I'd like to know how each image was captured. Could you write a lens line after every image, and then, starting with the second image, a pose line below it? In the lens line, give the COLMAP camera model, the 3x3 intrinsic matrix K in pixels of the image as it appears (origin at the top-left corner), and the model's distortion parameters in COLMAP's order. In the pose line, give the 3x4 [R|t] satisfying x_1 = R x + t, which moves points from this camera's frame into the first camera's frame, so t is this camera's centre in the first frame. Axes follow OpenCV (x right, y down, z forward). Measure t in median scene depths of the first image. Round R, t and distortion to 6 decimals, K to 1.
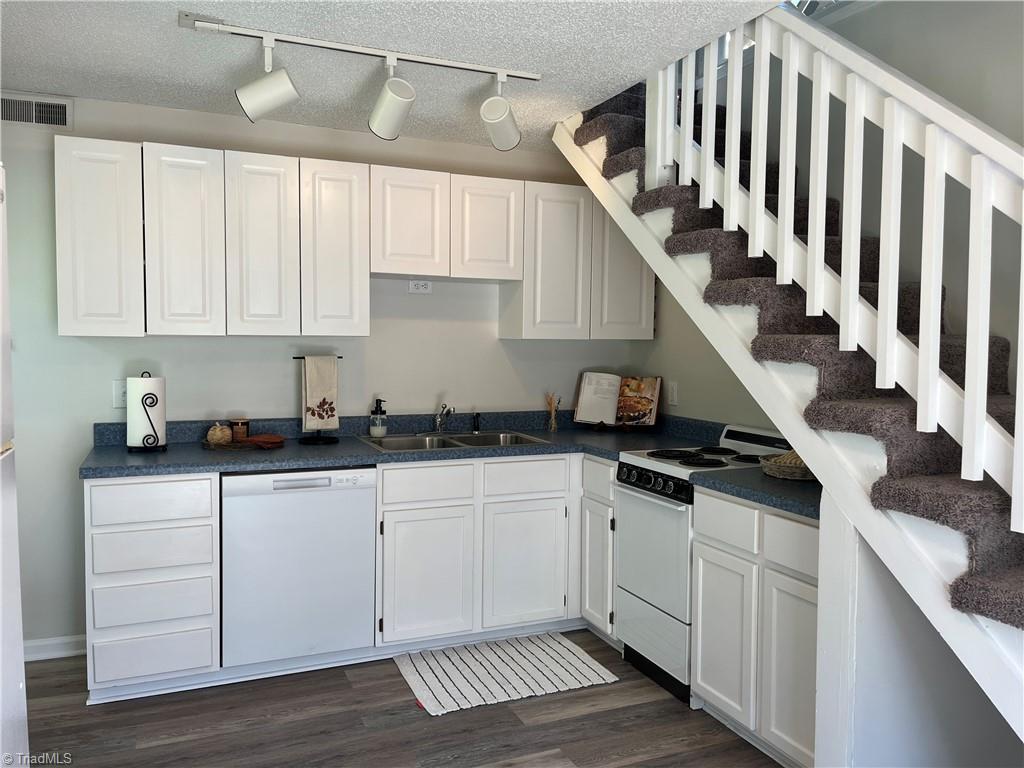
lens RADIAL K [[777.9, 0, 506.3], [0, 777.9, 386.3], [0, 0, 1]] dist [0.079969, -0.114105]
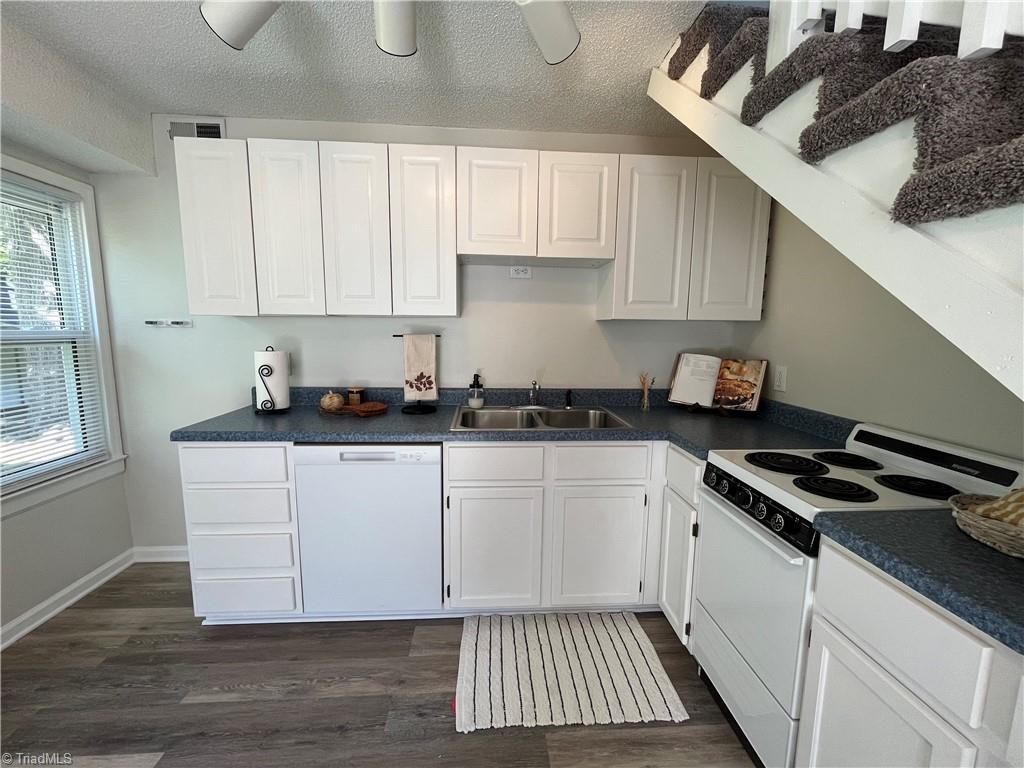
lens RADIAL K [[417.3, 0, 510.1], [0, 417.3, 384.8], [0, 0, 1]] dist [-0.002536, 0.000471]
pose [[0.942090, 0.045780, -0.332221, 0.087356], [-0.023393, 0.997197, 0.071075, -0.013022], [0.334544, -0.059187, 0.940520, 0.496033]]
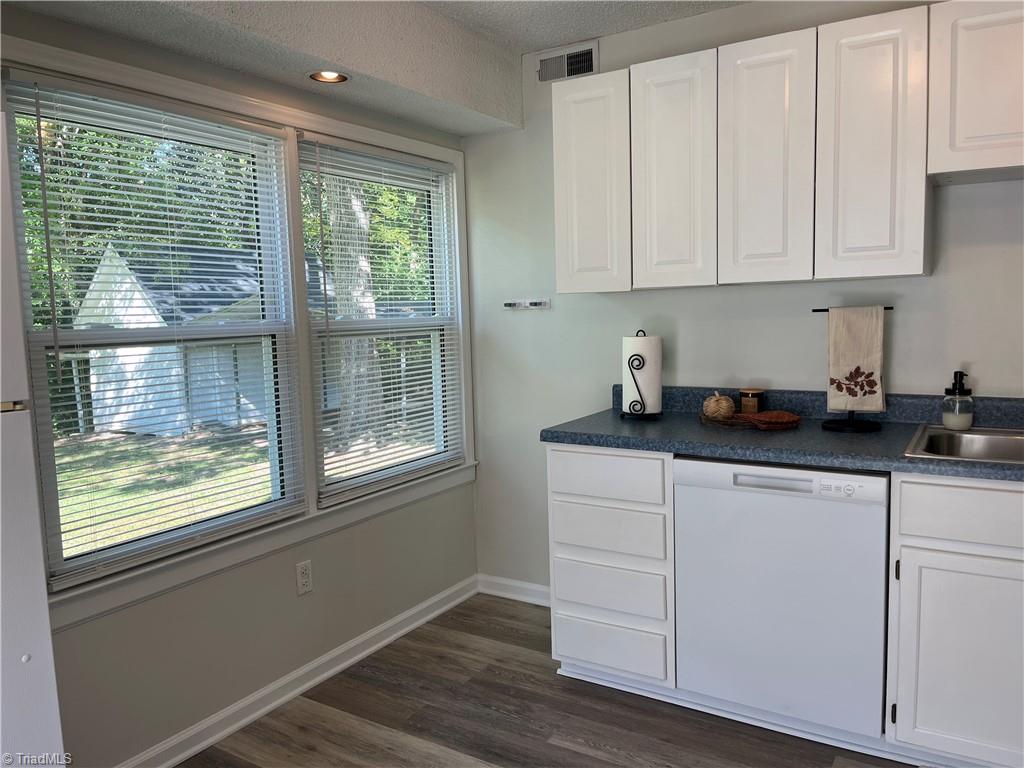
lens RADIAL K [[777.9, 0, 506.3], [0, 777.9, 386.3], [0, 0, 1]] dist [0.079969, -0.114105]
pose [[0.570426, 0.058677, -0.819250, 0.174713], [-0.015424, 0.998034, 0.060743, -0.005867], [0.821204, -0.022013, 0.570210, 0.343683]]
